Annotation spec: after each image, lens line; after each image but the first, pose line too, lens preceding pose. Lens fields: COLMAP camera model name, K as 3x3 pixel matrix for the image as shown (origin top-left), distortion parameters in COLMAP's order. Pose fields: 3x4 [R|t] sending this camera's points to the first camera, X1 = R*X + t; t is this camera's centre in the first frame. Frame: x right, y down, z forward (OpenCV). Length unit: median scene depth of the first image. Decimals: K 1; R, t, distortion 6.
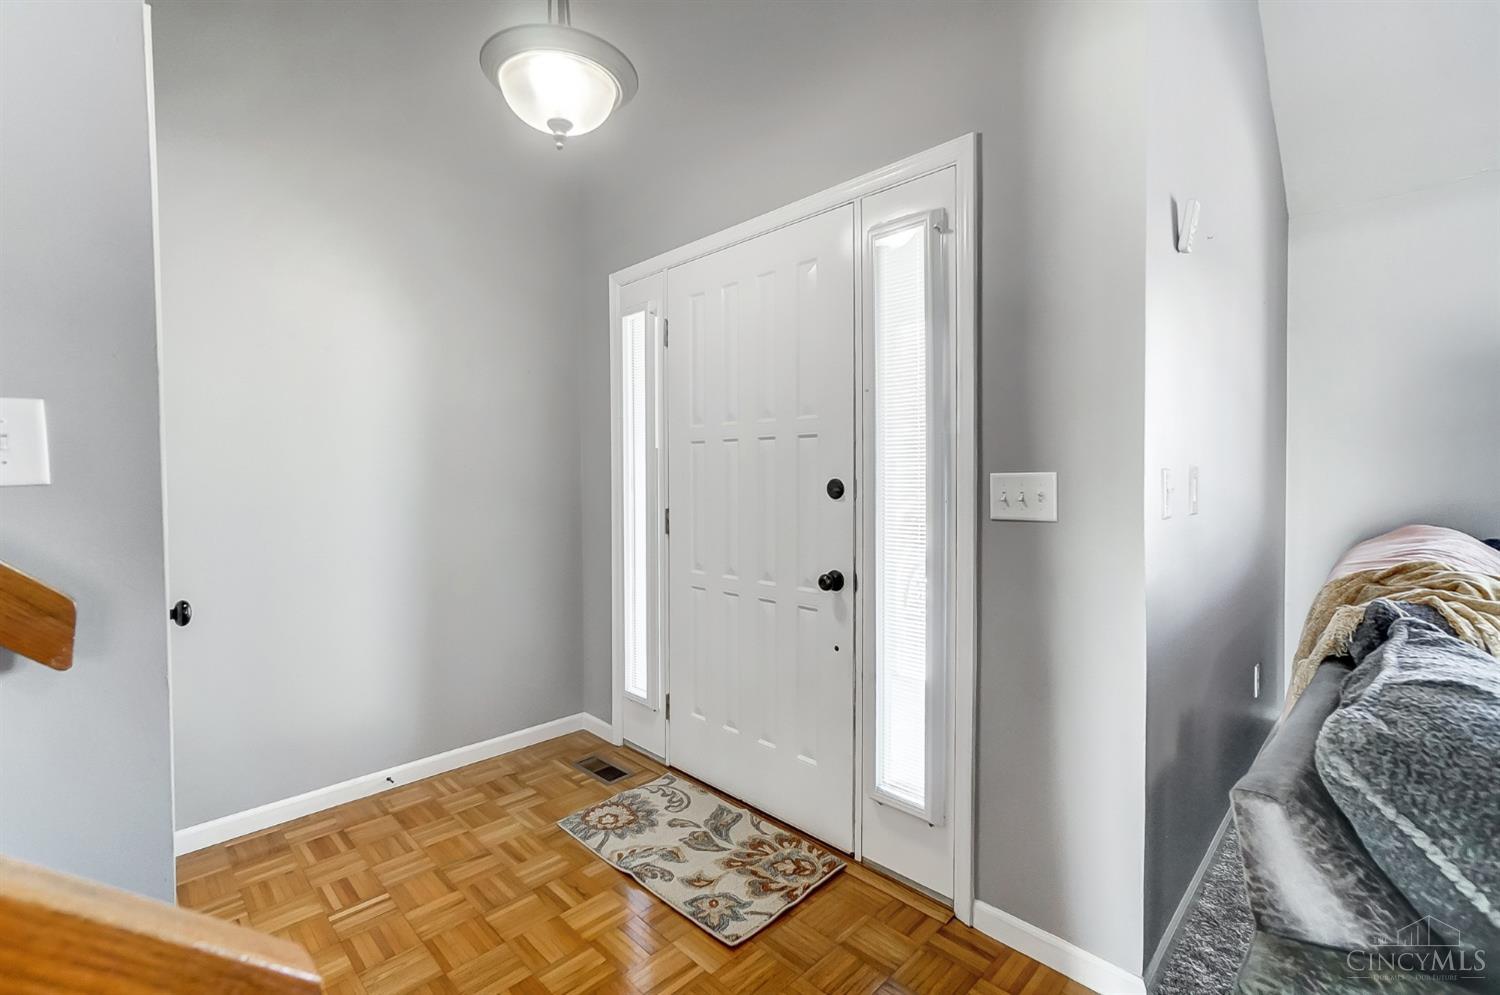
lens RADIAL K [[661.7, 0, 731.9], [0, 661.7, 481.0], [0, 0, 1]] dist [-0.003324, -0.000694]
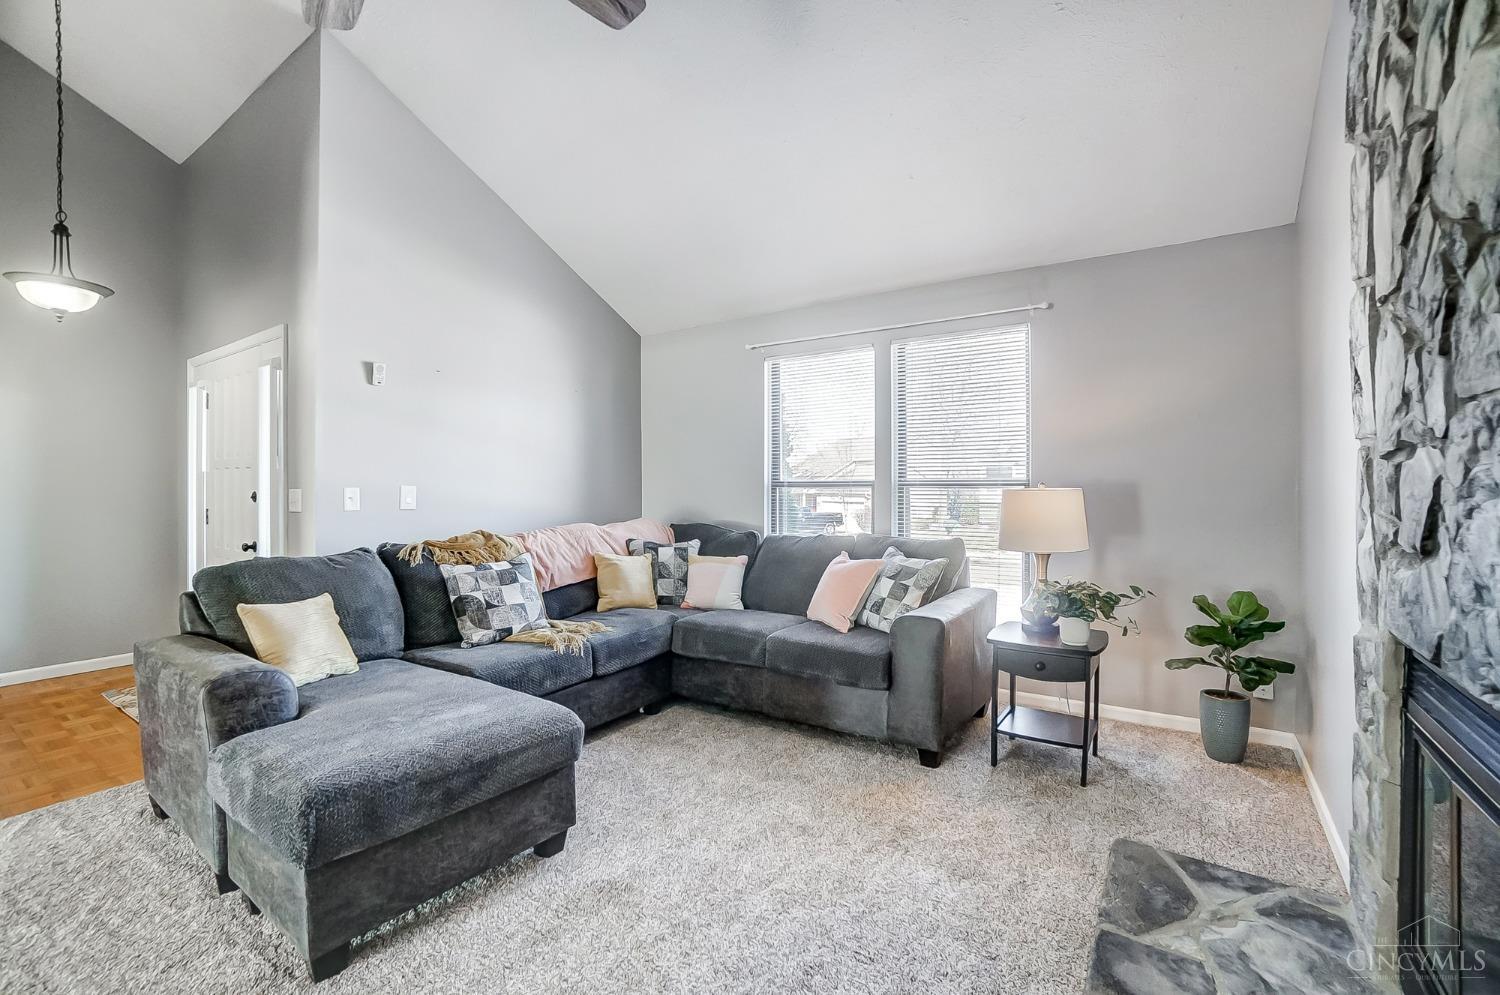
lens RADIAL K [[664.2, 0, 747.8], [0, 664.2, 485.8], [0, 0, 1]] dist [-0.057646, 0.019782]
pose [[0.983086, -0.000521, 0.183142, 1.225672], [0.000960, 0.999997, -0.002307, -0.012438], [-0.183141, 0.002443, 0.983084, -1.073987]]
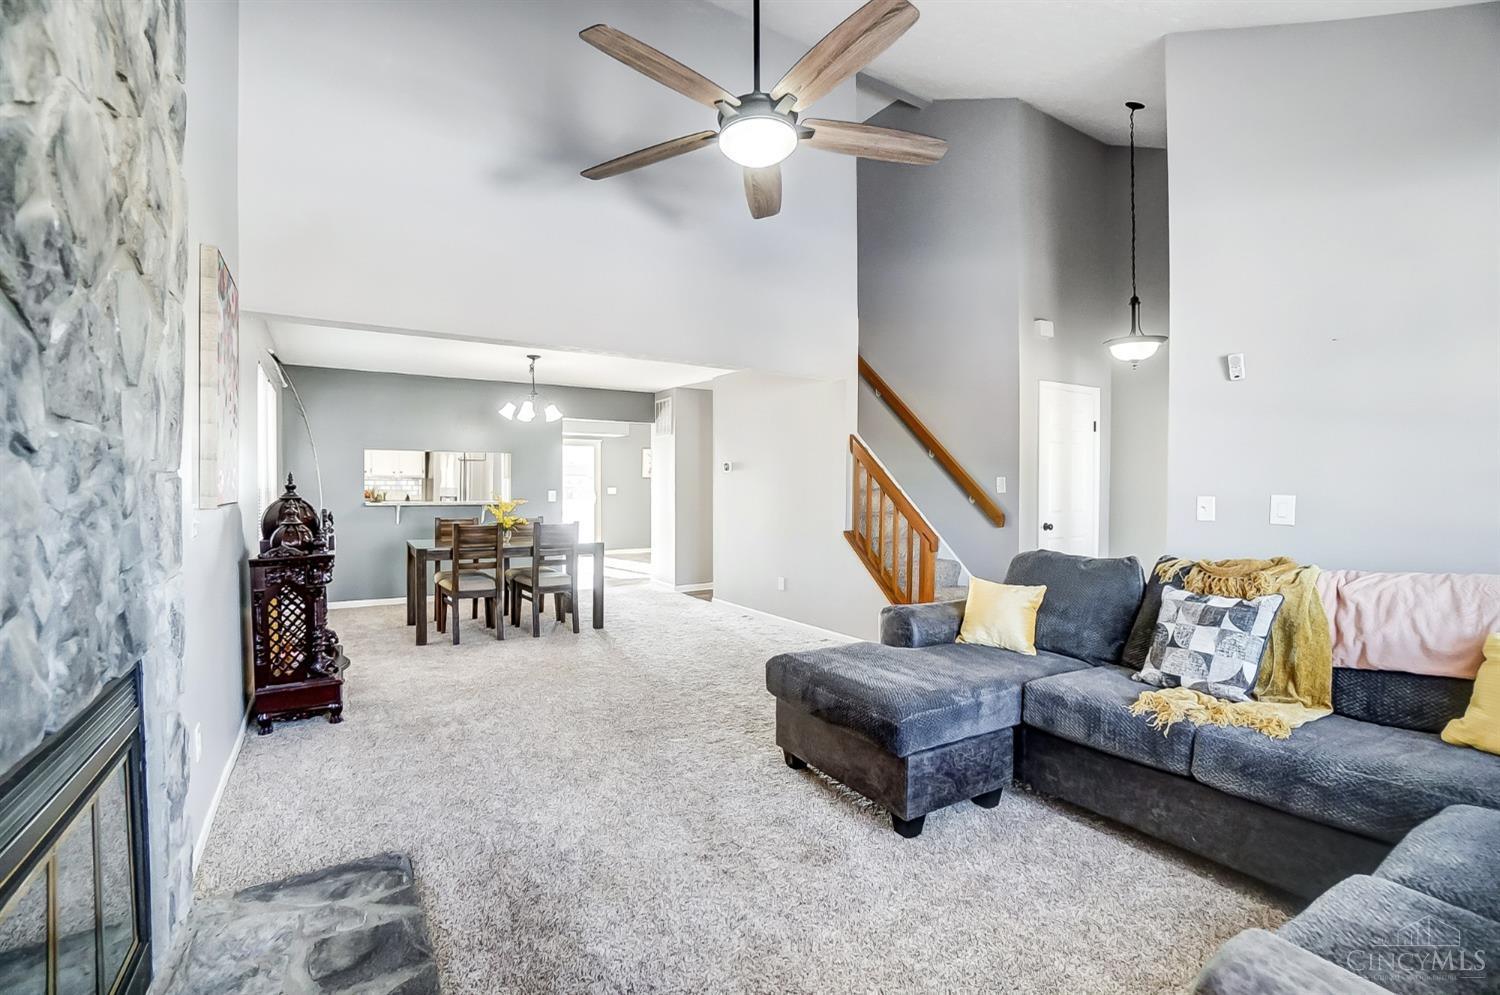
lens RADIAL K [[680.6, 0, 736.3], [0, 680.6, 486.9], [0, 0, 1]] dist [-0.062261, 0.021766]
pose [[-0.231830, 0.006947, -0.972731, 2.356243], [-0.006742, 0.999939, 0.008748, -0.041464], [0.972733, 0.008587, -0.231769, 0.044015]]
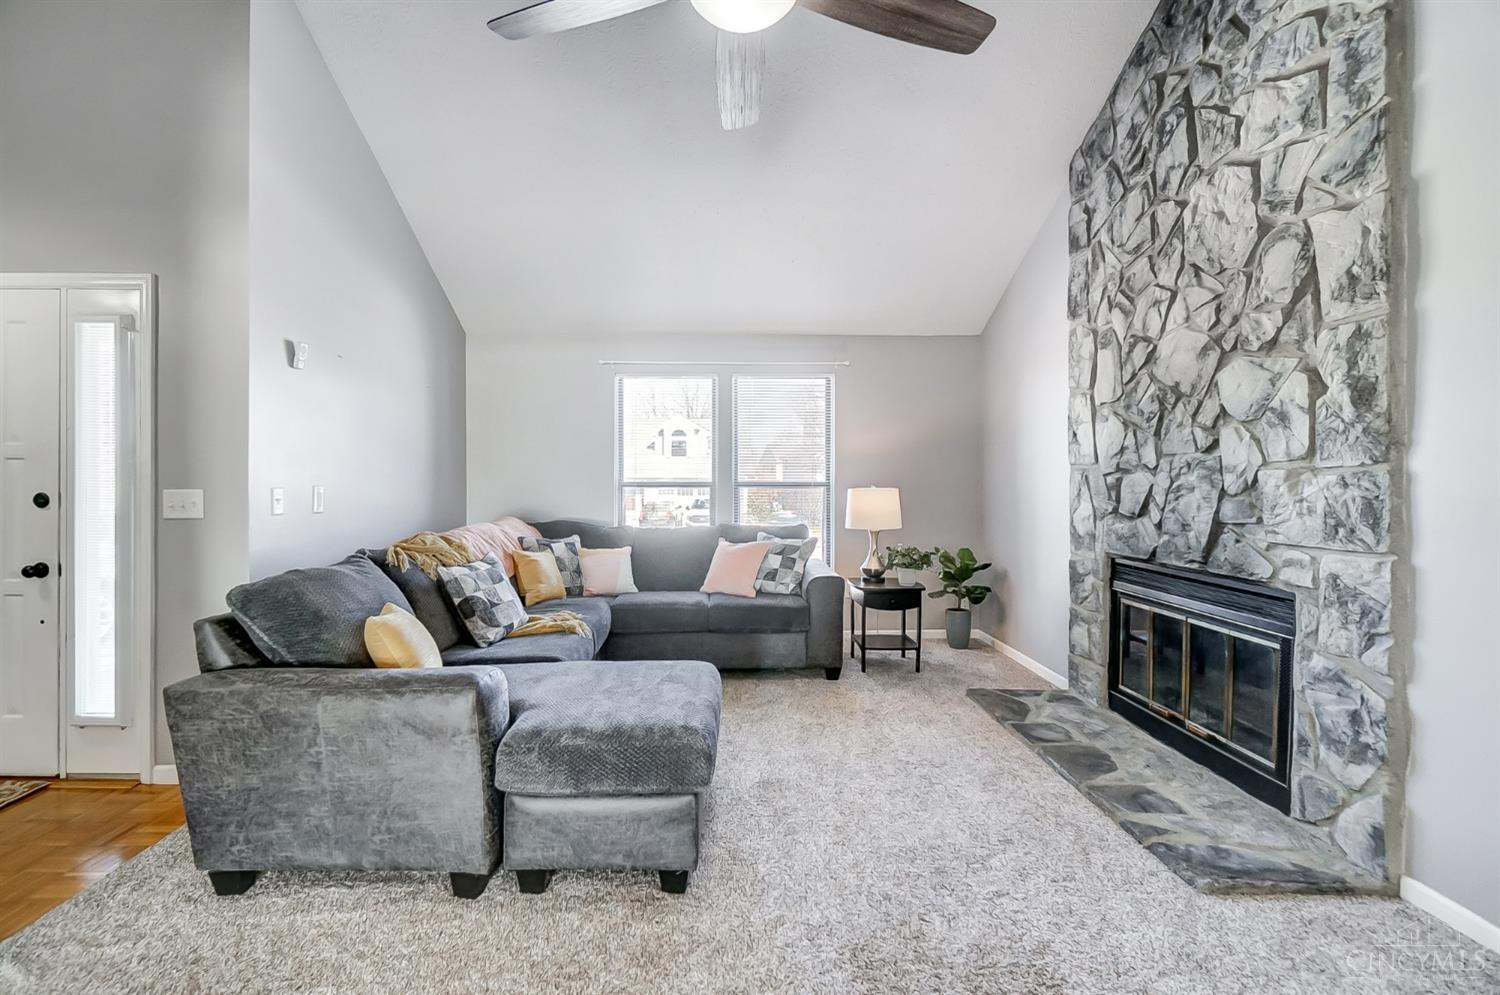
lens RADIAL K [[661.7, 0, 731.9], [0, 661.7, 481.0], [0, 0, 1]] dist [-0.003324, -0.000694]
pose [[0.682564, 0.005040, 0.730808, 0.143266], [0.000293, 0.999974, -0.007170, -0.017673], [-0.730826, 0.005108, 0.682545, -0.939222]]
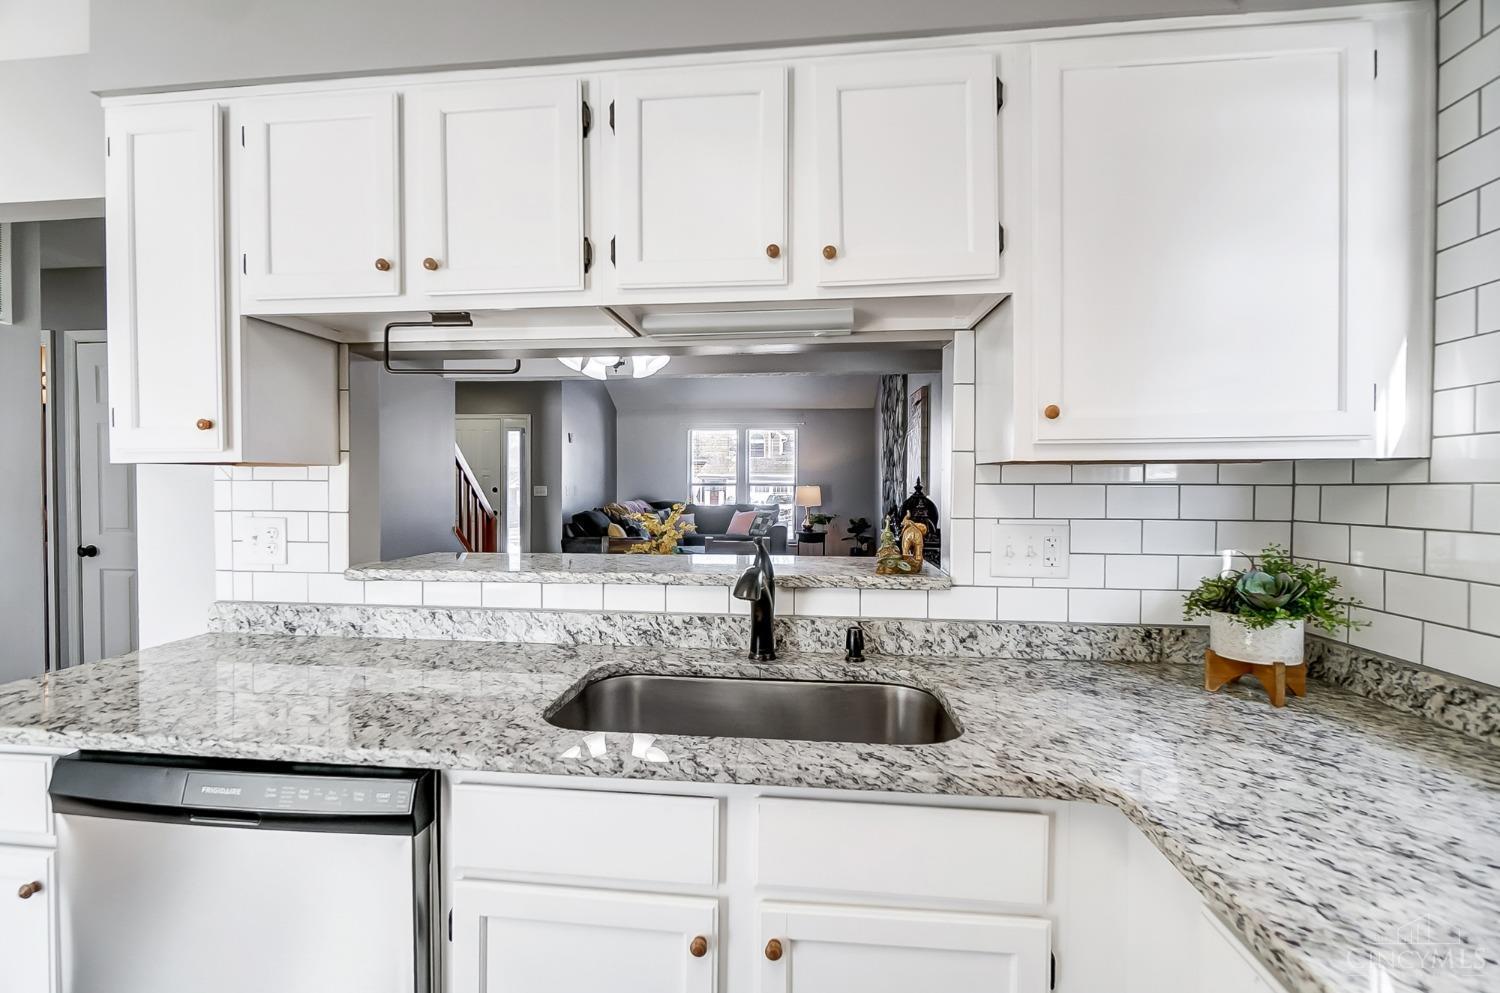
lens RADIAL K [[680.6, 0, 736.3], [0, 680.6, 485.9], [0, 0, 1]] dist [-0.062261, 0.021766]
pose [[0.775013, -0.000886, 0.631945, -1.351199], [-0.002792, 0.999984, 0.004825, -0.036159], [-0.631939, -0.005504, 0.774998, -3.206723]]
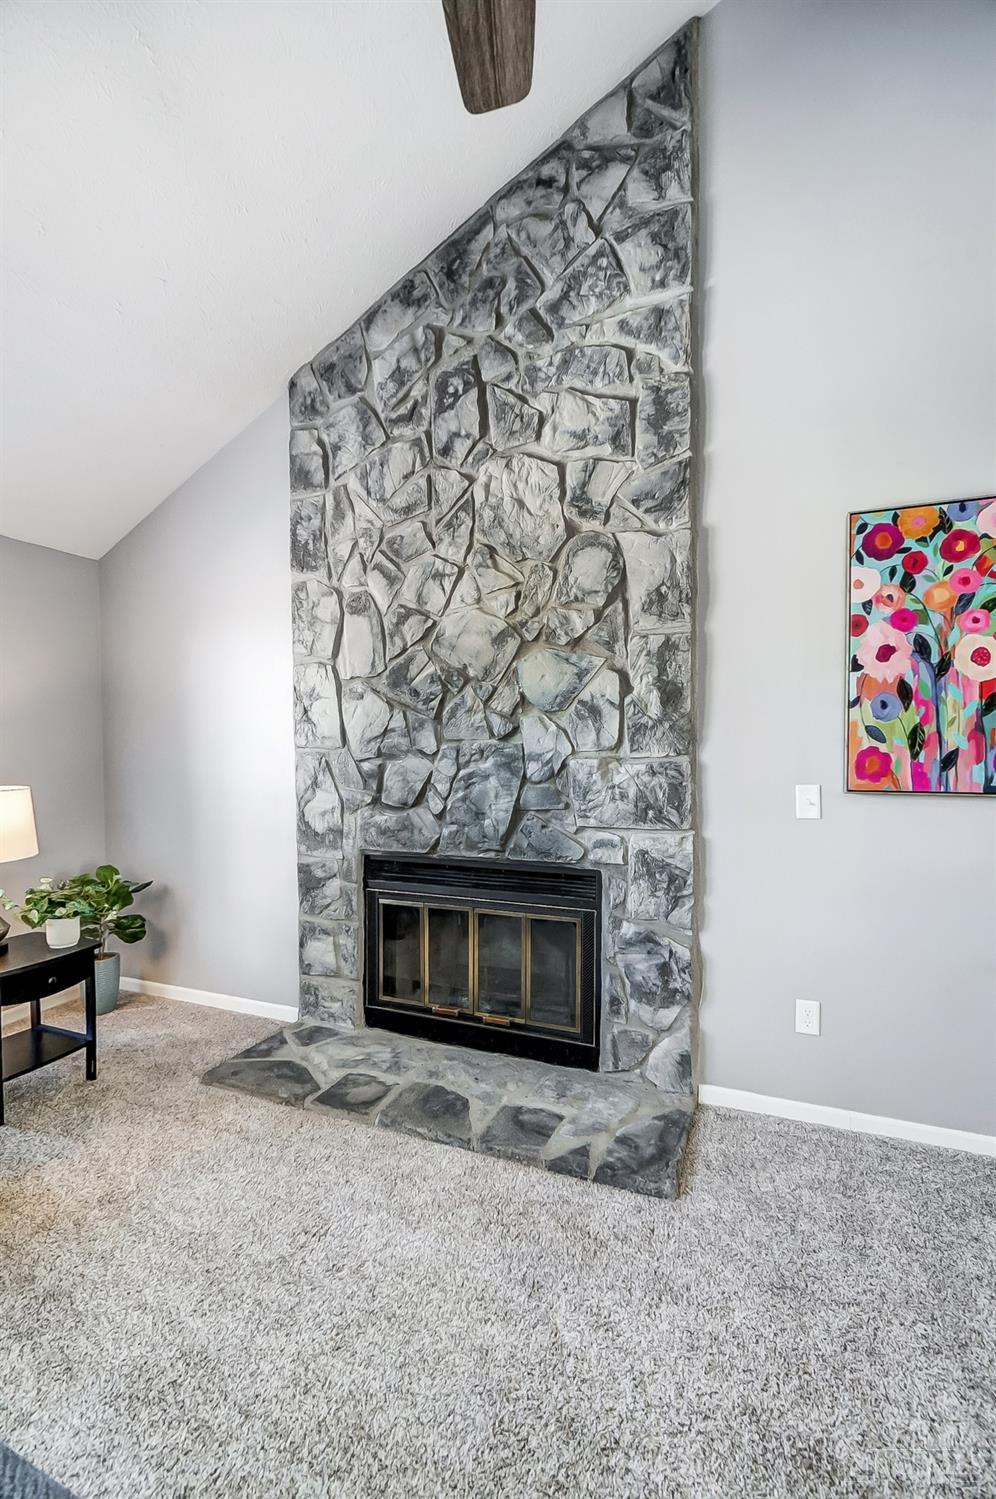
lens RADIAL K [[661.3, 0, 497.8], [0, 661.3, 760.3], [0, 0, 1]] dist [-0.003324, -0.000694]
pose [[-0.393632, -0.012767, 0.919179, 0.583868], [0.013782, 0.999709, 0.019788, -0.073121], [-0.919165, 0.020458, -0.393342, -0.152631]]
